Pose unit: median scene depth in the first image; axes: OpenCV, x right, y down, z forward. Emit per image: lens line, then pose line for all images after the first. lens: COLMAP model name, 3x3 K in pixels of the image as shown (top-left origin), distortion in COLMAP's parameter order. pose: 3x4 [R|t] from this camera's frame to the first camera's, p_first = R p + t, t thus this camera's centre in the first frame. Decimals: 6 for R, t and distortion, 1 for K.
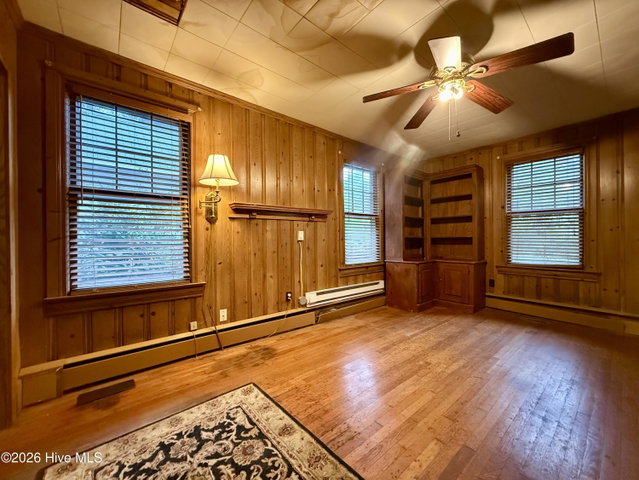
lens RADIAL K [[254.3, 0, 318.7], [0, 254.3, 239.7], [0, 0, 1]] dist [-0.000451, 0.000206]
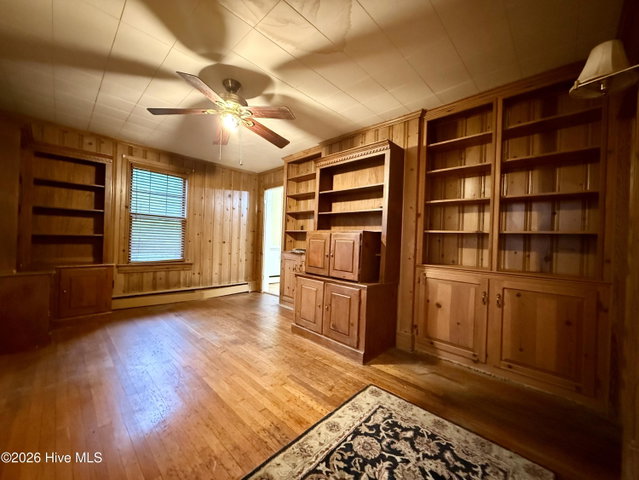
lens RADIAL K [[254.3, 0, 318.7], [0, 254.3, 239.7], [0, 0, 1]] dist [-0.000451, 0.000206]
pose [[-0.108289, 0.003506, 0.994113, -0.635522], [-0.033558, 0.999411, -0.007181, -0.028270], [-0.993553, -0.034138, -0.108108, 0.614837]]
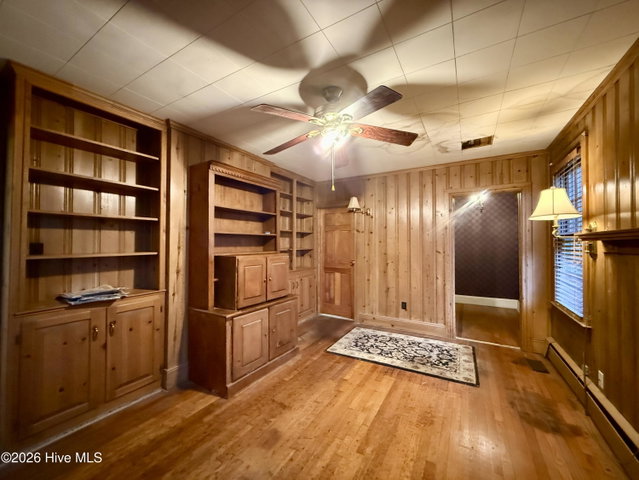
lens RADIAL K [[254.3, 0, 318.7], [0, 254.3, 239.7], [0, 0, 1]] dist [-0.000451, 0.000206]
pose [[-0.942031, 0.003808, -0.335505, 0.811267], [0.007077, 0.999939, -0.008522, -0.149341], [0.335452, -0.010403, -0.942000, 1.706879]]
